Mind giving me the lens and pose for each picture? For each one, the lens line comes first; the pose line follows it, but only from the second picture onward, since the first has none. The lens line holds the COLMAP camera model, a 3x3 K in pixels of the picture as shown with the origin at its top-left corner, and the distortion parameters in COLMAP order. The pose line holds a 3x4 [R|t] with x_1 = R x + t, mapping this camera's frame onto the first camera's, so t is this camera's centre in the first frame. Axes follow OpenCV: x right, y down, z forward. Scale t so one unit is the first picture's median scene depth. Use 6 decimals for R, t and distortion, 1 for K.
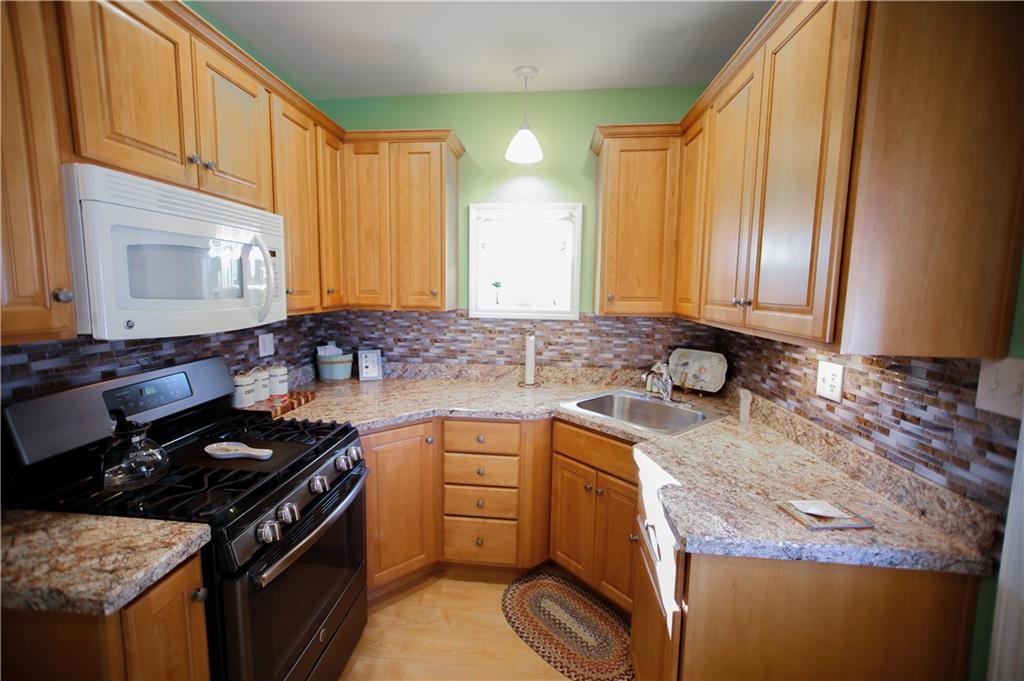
lens RADIAL K [[440.2, 0, 497.9], [0, 440.2, 341.3], [0, 0, 1]] dist [-0.012632, 0.008362]
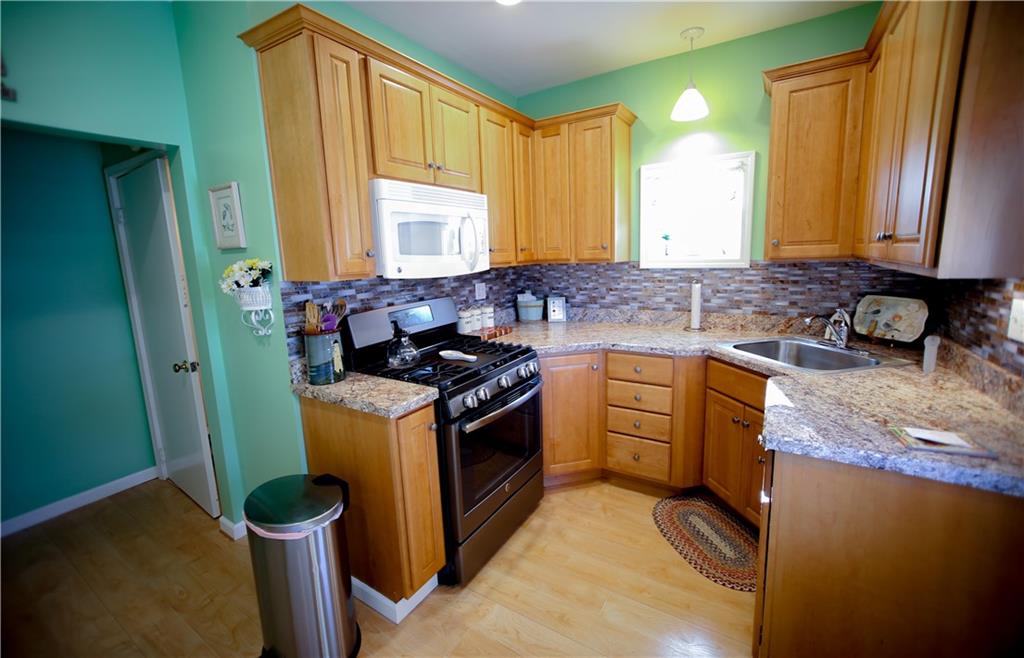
lens RADIAL K [[423.7, 0, 512.0], [0, 423.7, 329.0], [0, 0, 1]] dist [0.000923, 0.000596]
pose [[0.900245, 0.034485, -0.434016, 0.145301], [-0.007513, 0.997940, 0.063709, 0.042725], [0.435319, -0.054093, 0.898650, -0.159727]]
